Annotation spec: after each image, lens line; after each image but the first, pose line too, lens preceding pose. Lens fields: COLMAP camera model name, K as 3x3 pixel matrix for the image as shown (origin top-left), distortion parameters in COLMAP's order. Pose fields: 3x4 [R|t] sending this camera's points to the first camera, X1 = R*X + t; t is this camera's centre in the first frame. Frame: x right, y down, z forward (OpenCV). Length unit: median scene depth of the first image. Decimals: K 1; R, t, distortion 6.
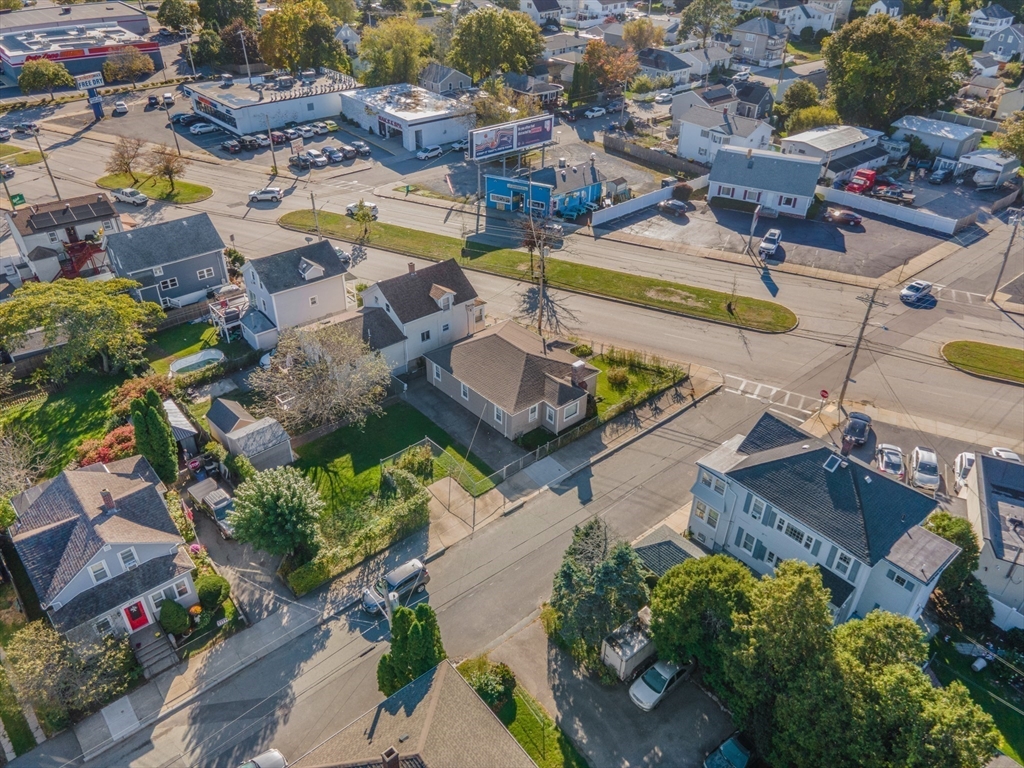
lens RADIAL K [[728.8, 0, 528.6], [0, 728.8, 402.8], [0, 0, 1]] dist [0.008254, 0.050299]
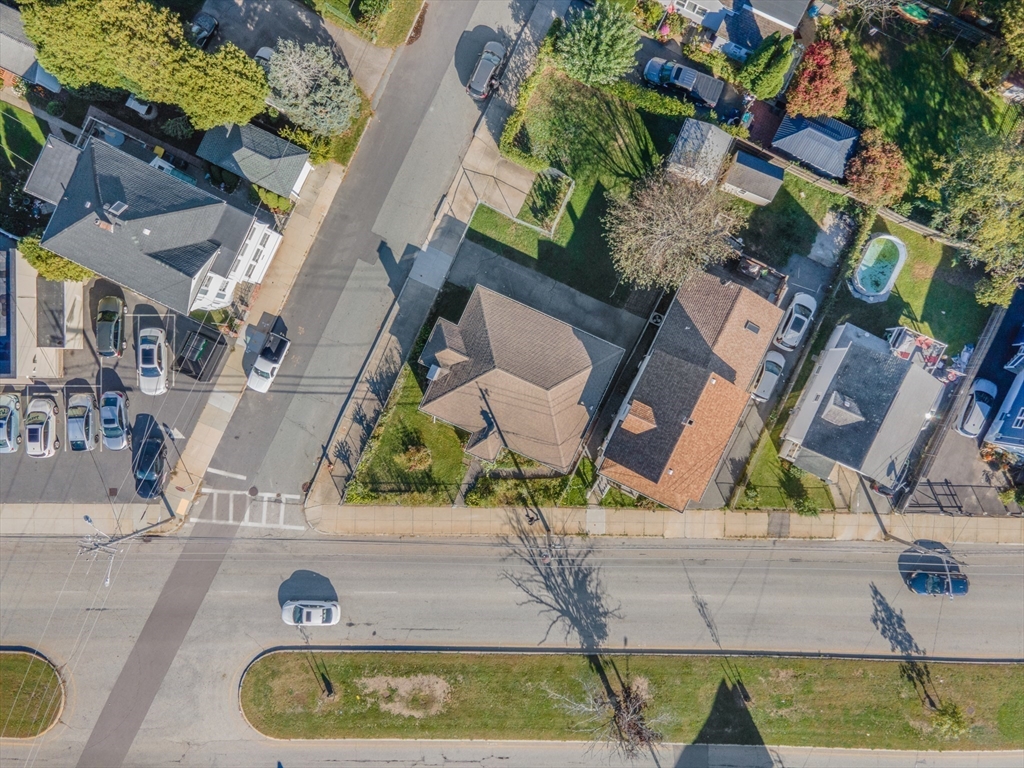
lens RADIAL K [[728.8, 0, 528.6], [0, 728.8, 402.8], [0, 0, 1]] dist [0.008254, 0.050299]
pose [[-0.919858, 0.392234, -0.003713, -0.016627], [-0.236329, -0.546629, 0.803334, -0.623743], [0.313065, 0.739831, 0.595517, 0.429288]]
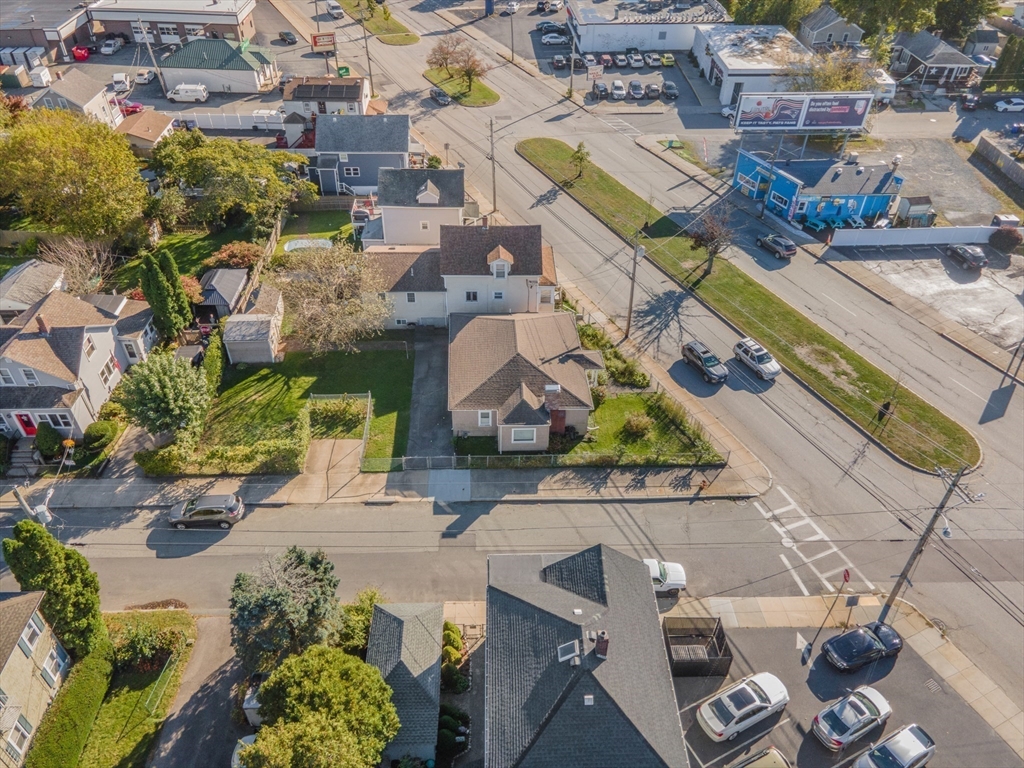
lens RADIAL K [[728.8, 0, 528.6], [0, 728.8, 402.8], [0, 0, 1]] dist [0.008254, 0.050299]
pose [[0.780606, 0.410902, -0.470971, 0.348517], [-0.372407, 0.910935, 0.177510, -0.137263], [0.501963, 0.036827, 0.864104, 0.211121]]
